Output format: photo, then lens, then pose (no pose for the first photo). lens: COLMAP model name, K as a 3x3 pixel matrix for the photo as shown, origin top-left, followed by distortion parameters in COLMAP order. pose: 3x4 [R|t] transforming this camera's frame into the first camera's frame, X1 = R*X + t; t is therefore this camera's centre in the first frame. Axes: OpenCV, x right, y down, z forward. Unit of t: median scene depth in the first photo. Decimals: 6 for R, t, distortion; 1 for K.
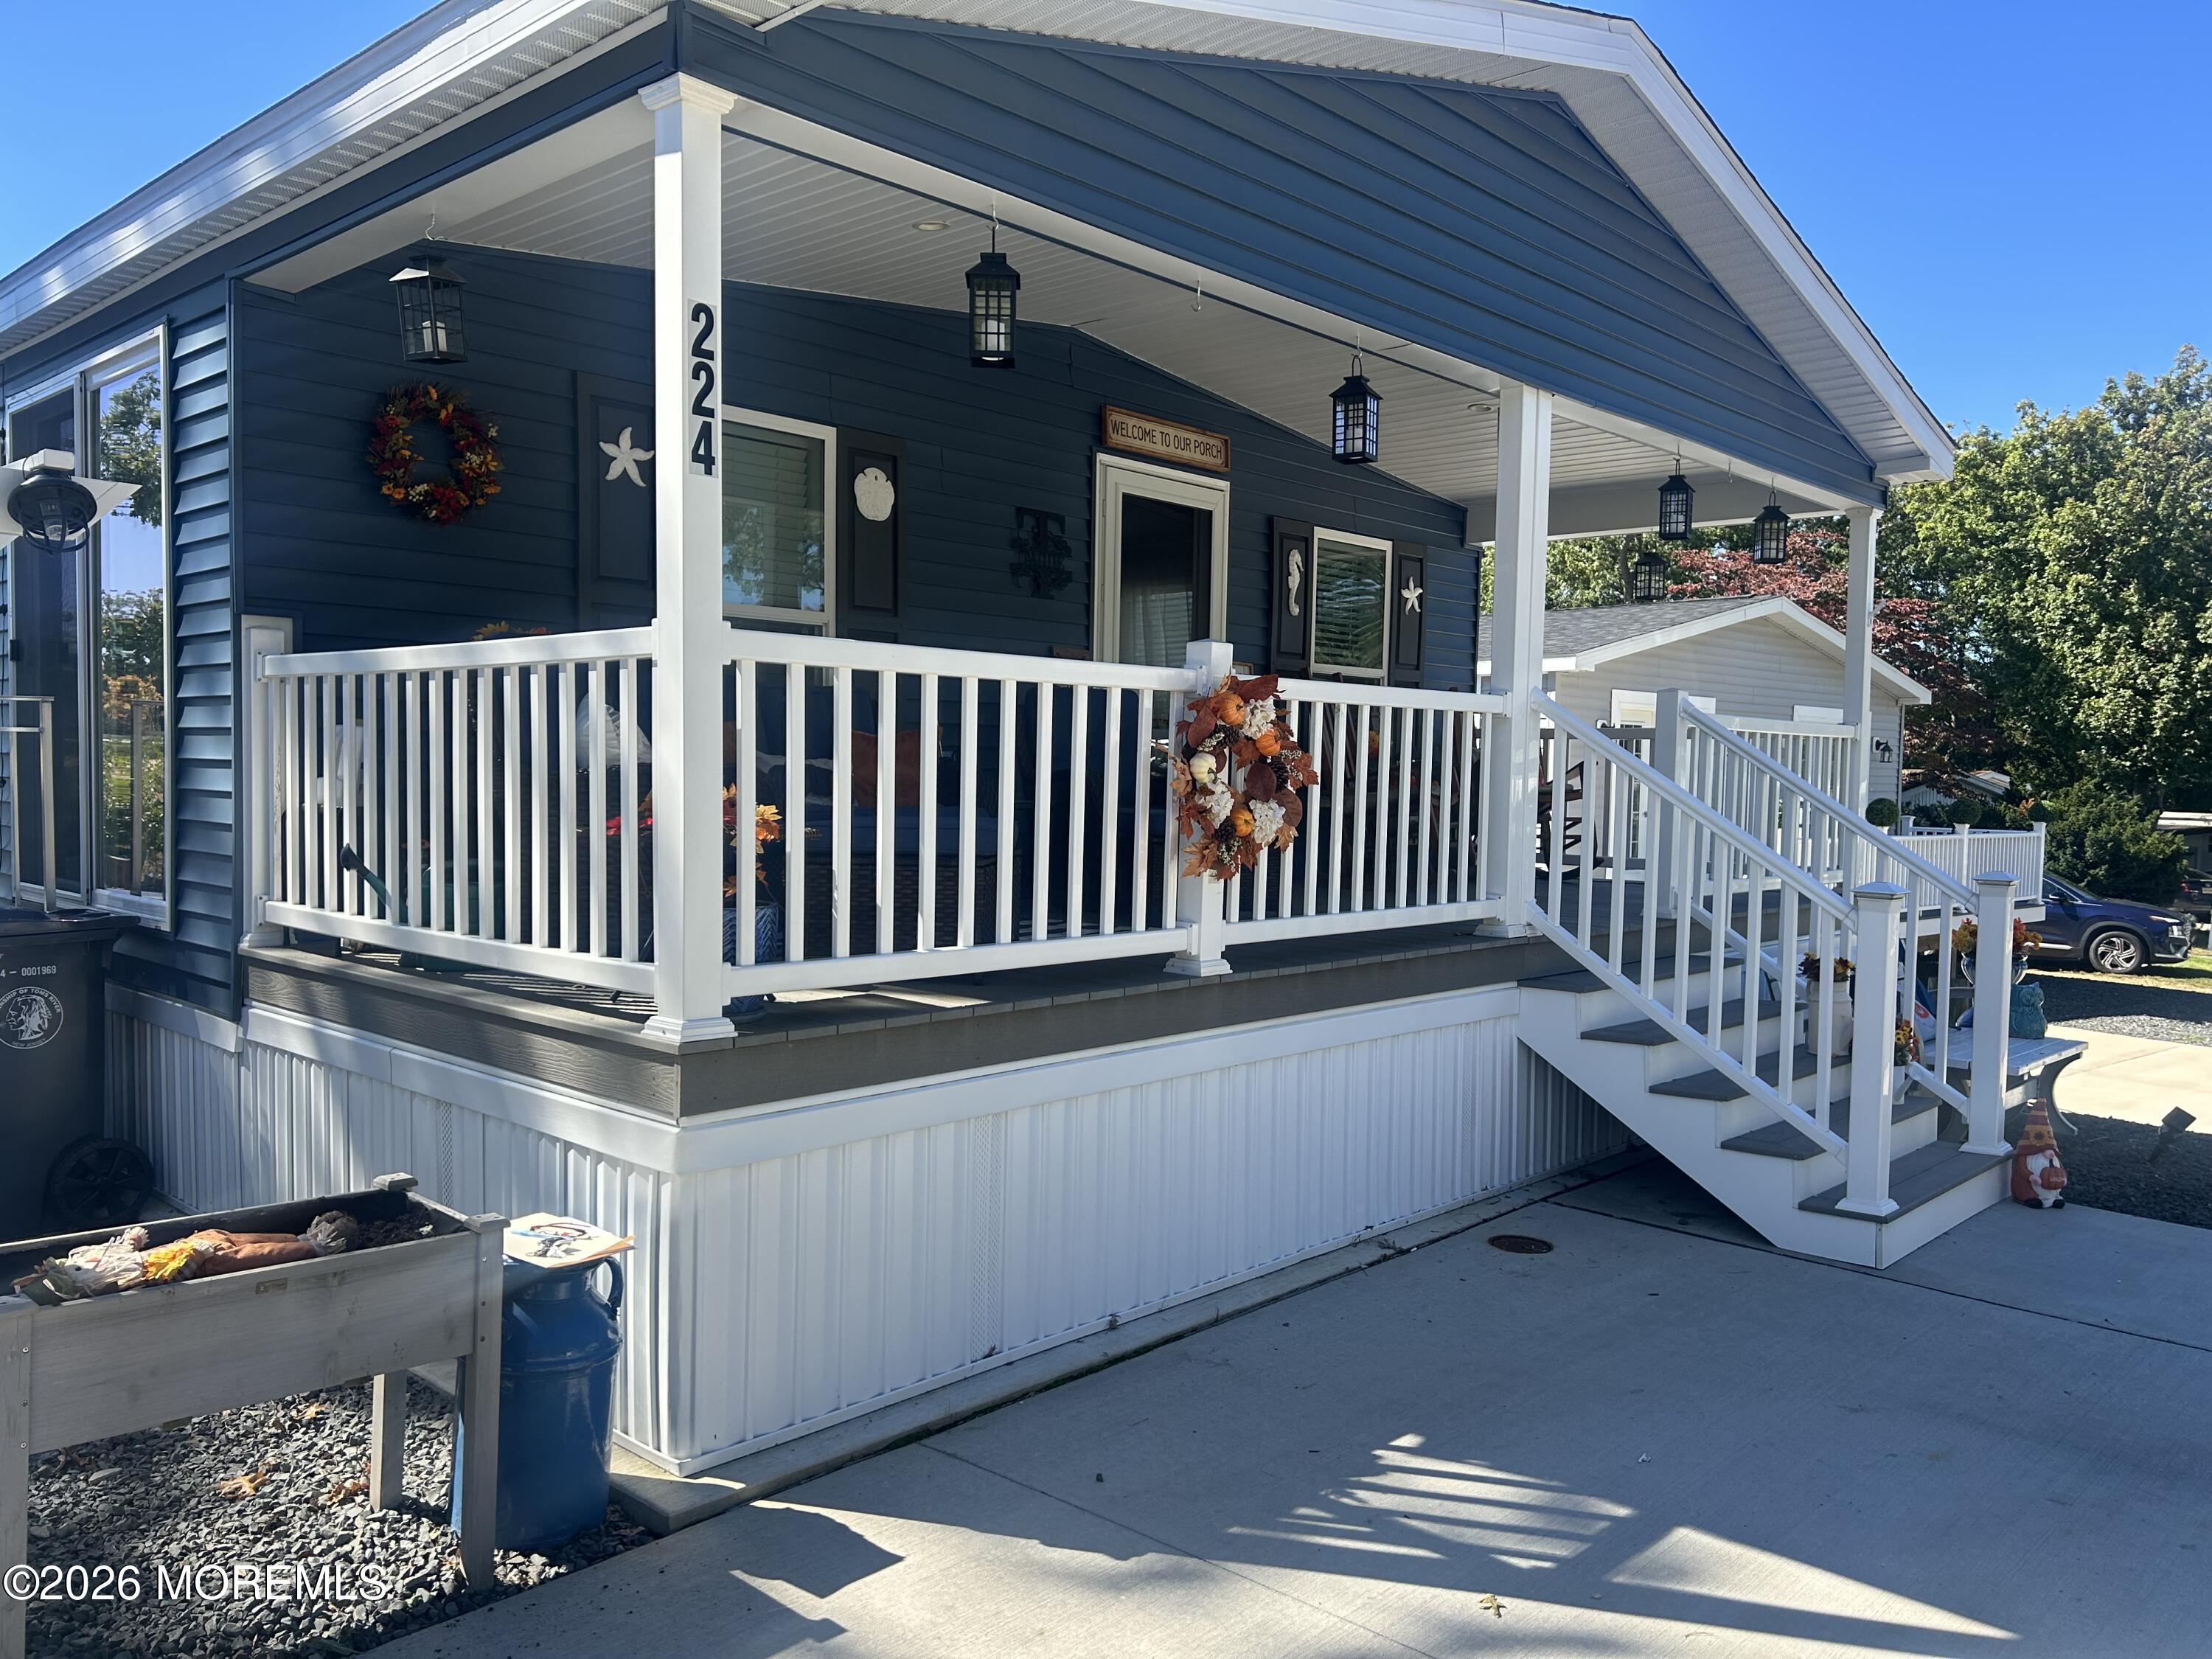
lens RADIAL K [[1679.5, 0, 1119.8], [0, 1679.5, 832.2], [0, 0, 1]] dist [0.052994, -0.053559]
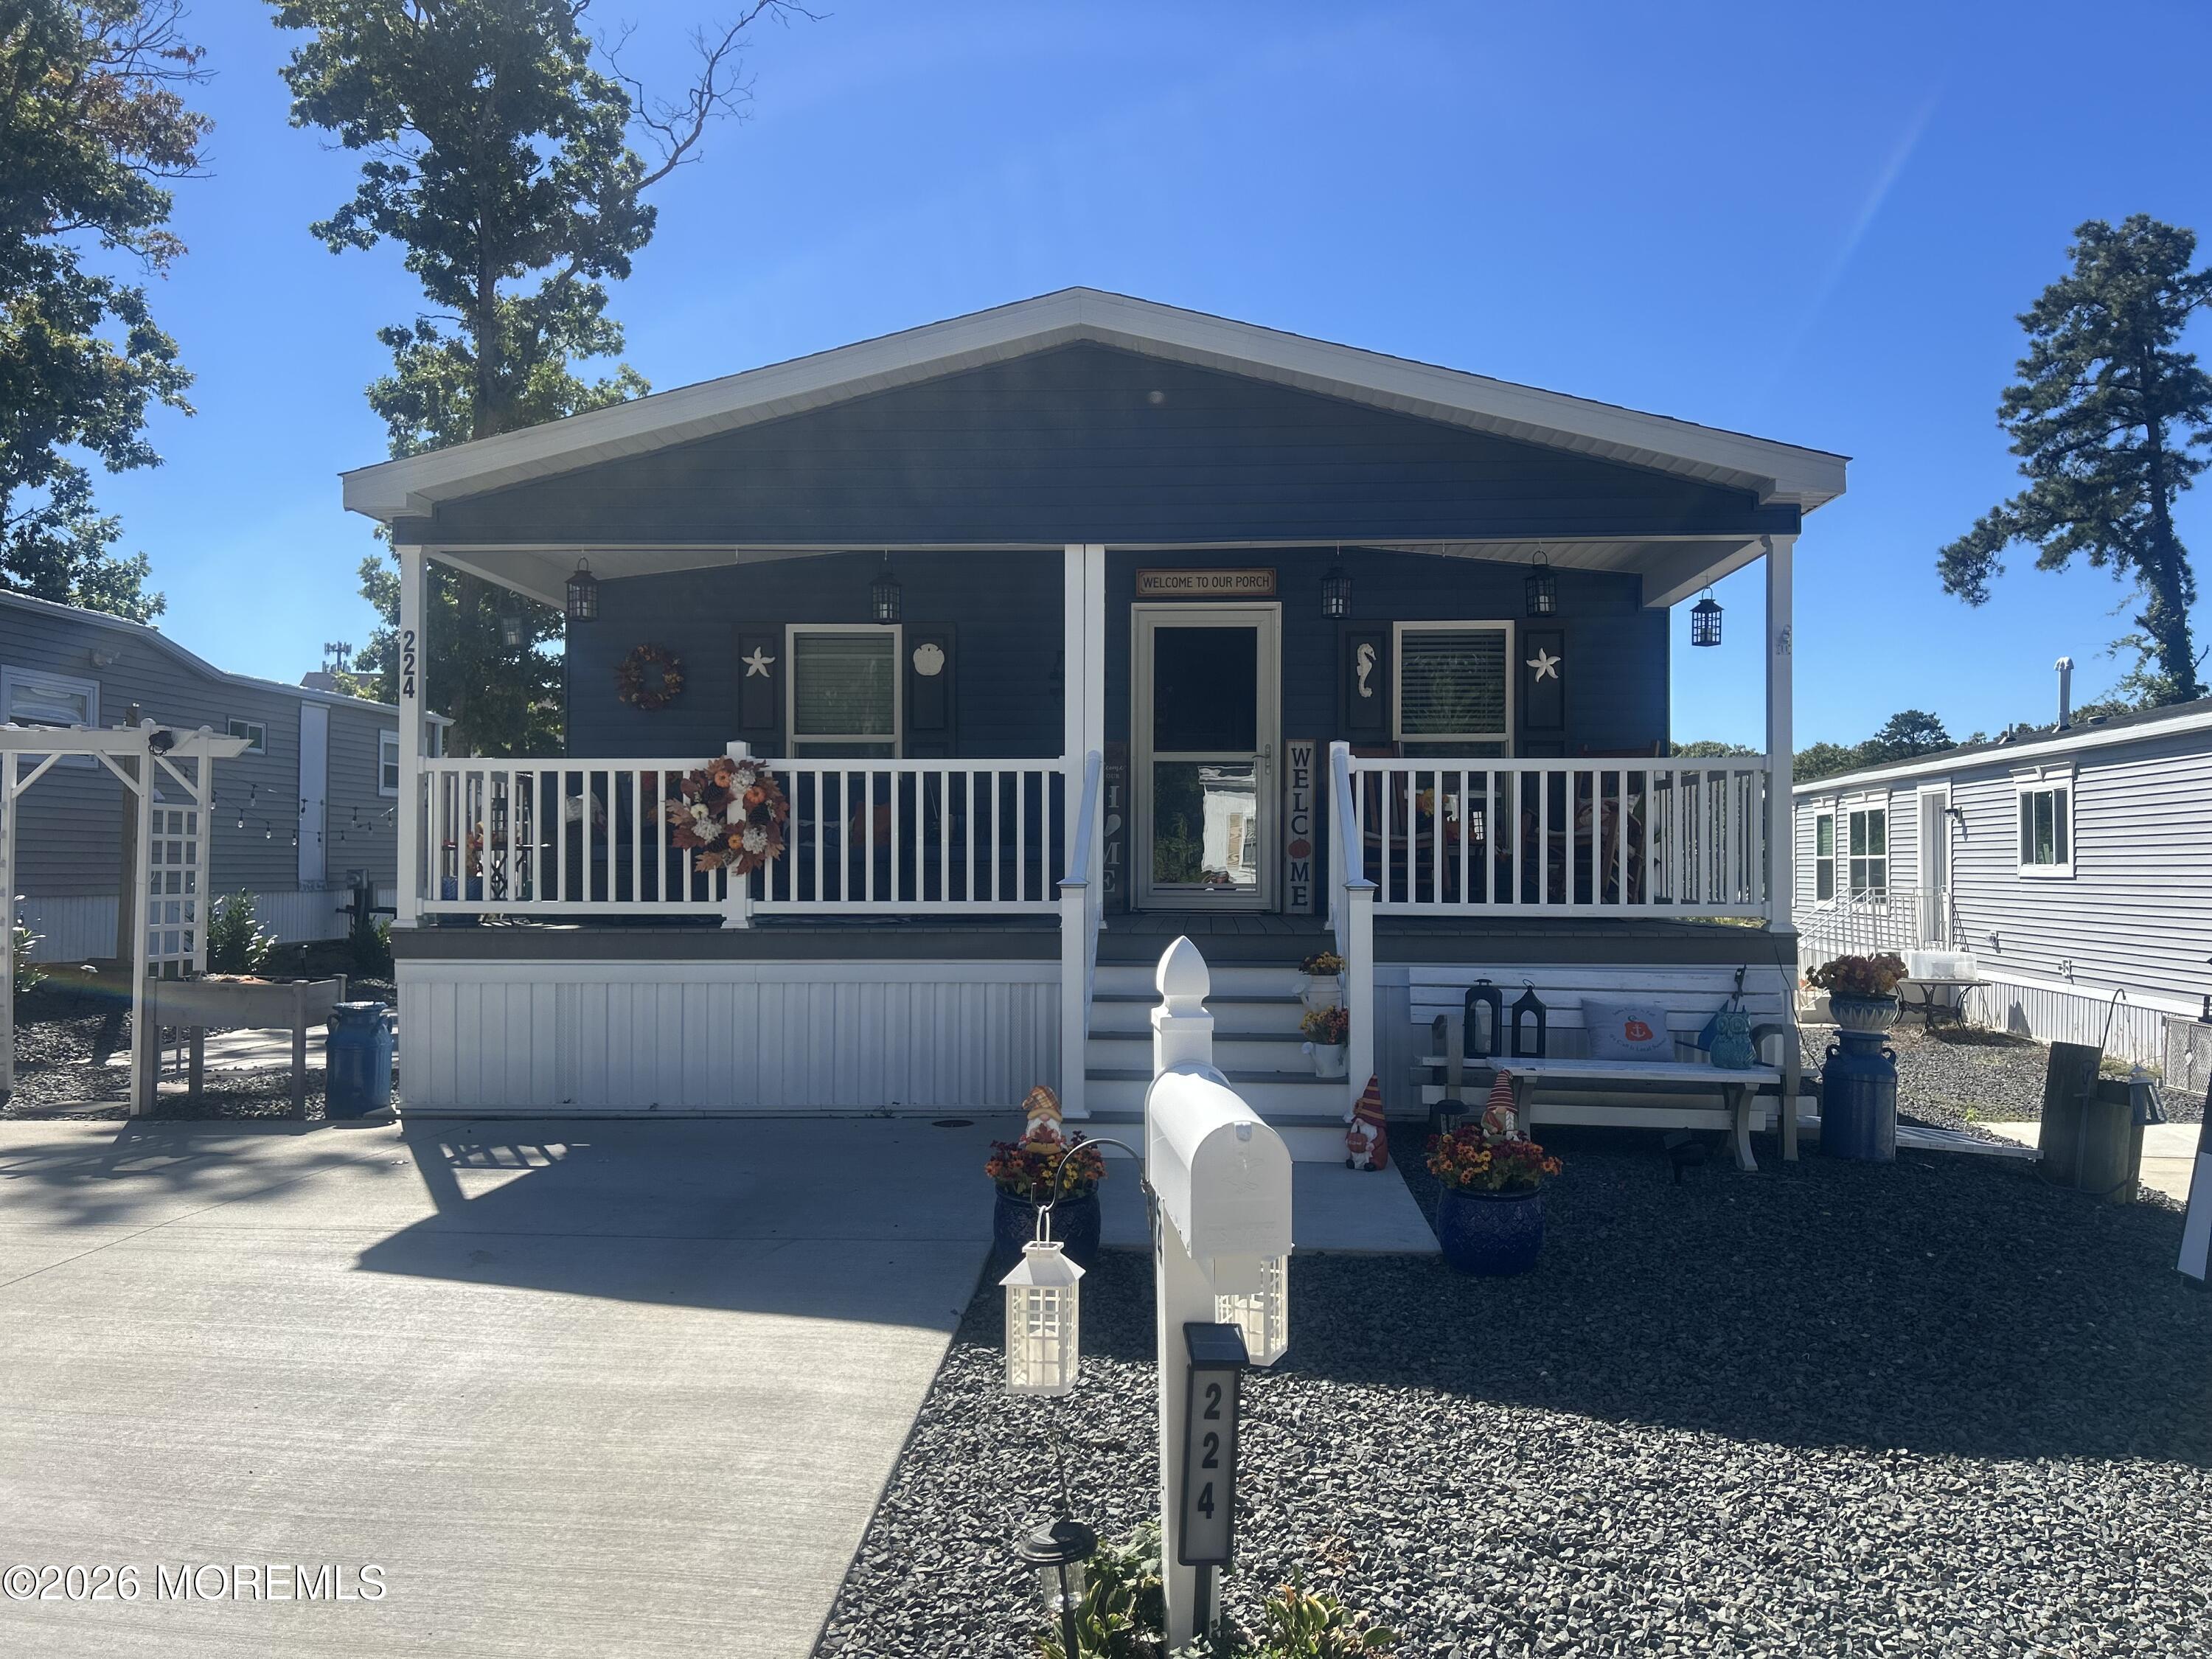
lens RADIAL K [[1679.5, 0, 1129.8], [0, 1679.5, 839.4], [0, 0, 1]] dist [0.052994, -0.053559]
pose [[0.635655, -0.032752, -0.771278, 1.572712], [-0.018748, 0.998150, -0.057837, 0.079742], [0.771746, 0.051224, 0.633865, 0.172456]]
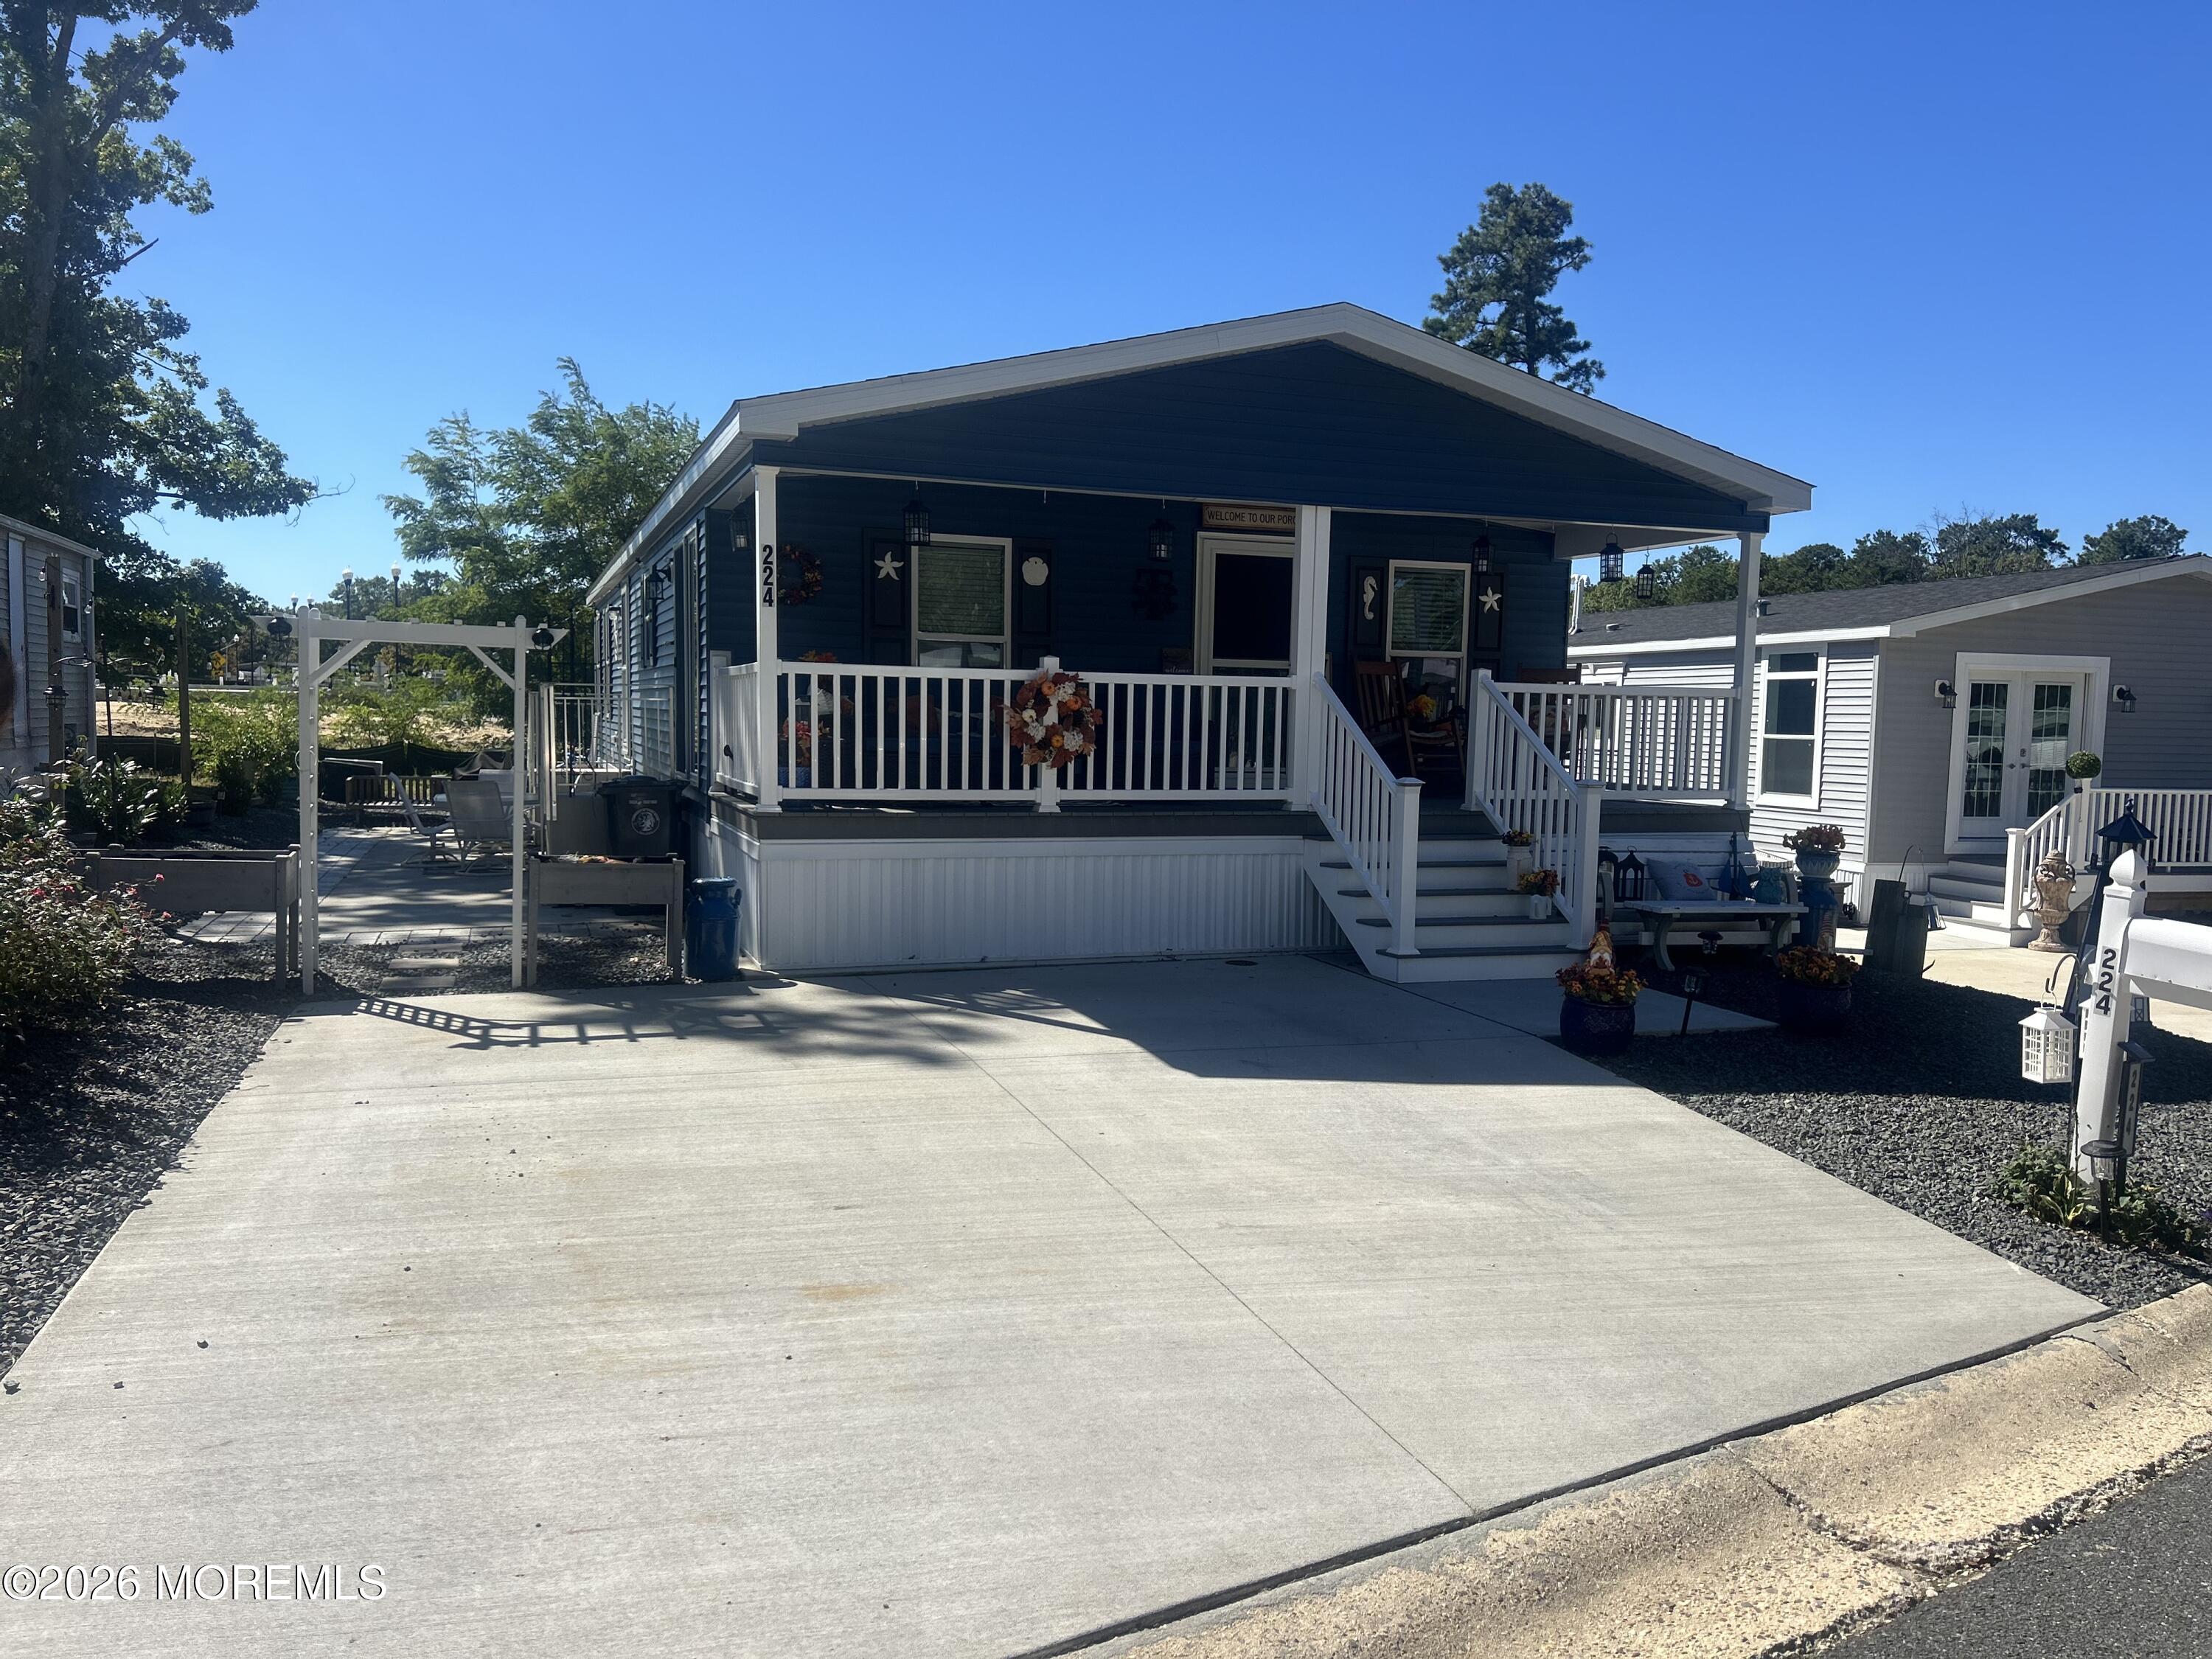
lens RADIAL K [[1679.5, 0, 1122.1], [0, 1679.5, 864.9], [0, 0, 1]] dist [0.052994, -0.053559]
pose [[0.887962, 0.037471, -0.458387, 1.041912], [-0.018616, 0.998787, 0.045586, 0.048996], [0.459539, -0.031945, 0.887583, -0.802637]]
